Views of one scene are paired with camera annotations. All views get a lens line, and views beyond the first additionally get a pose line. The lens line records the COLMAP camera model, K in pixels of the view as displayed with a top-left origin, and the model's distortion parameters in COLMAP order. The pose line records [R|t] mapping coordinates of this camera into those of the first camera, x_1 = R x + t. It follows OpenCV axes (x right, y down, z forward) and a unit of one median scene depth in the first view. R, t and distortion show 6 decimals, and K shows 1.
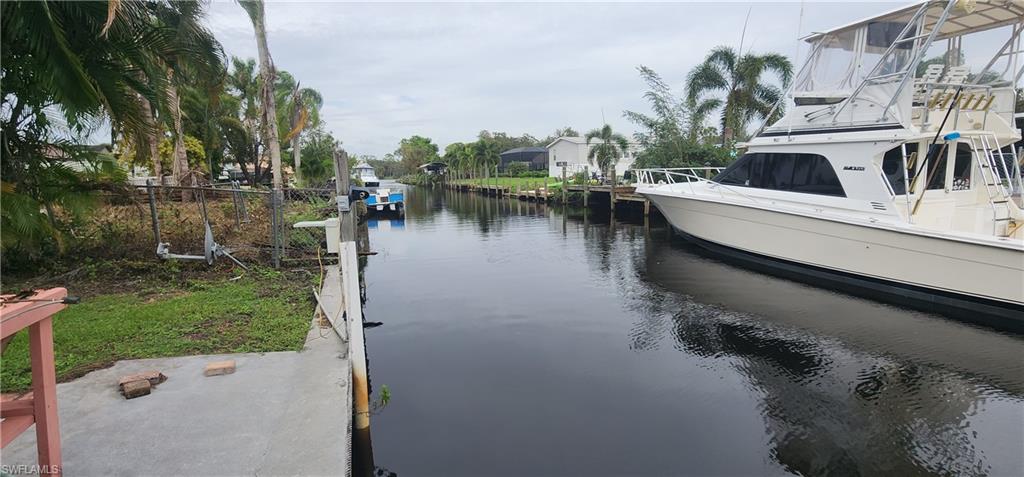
lens RADIAL K [[419.5, 0, 512.0], [0, 419.5, 238.5], [0, 0, 1]] dist [0.000045, -0.000089]
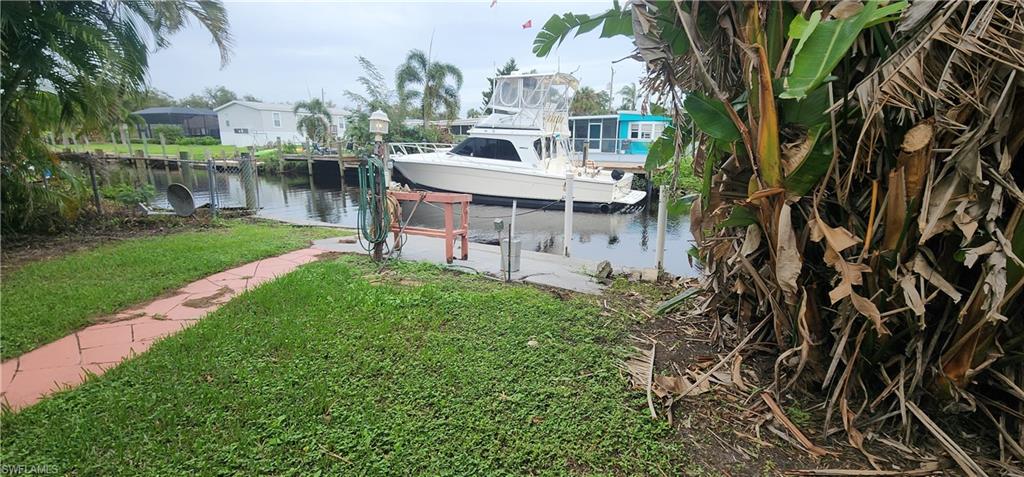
lens RADIAL K [[419.5, 0, 512.0], [0, 419.5, 238.5], [0, 0, 1]] dist [0.000045, -0.000089]
pose [[0.704961, -0.141771, 0.694932, -0.307205], [0.089229, 0.989761, 0.111402, 0.017279], [-0.703611, -0.016526, 0.710393, -0.187525]]
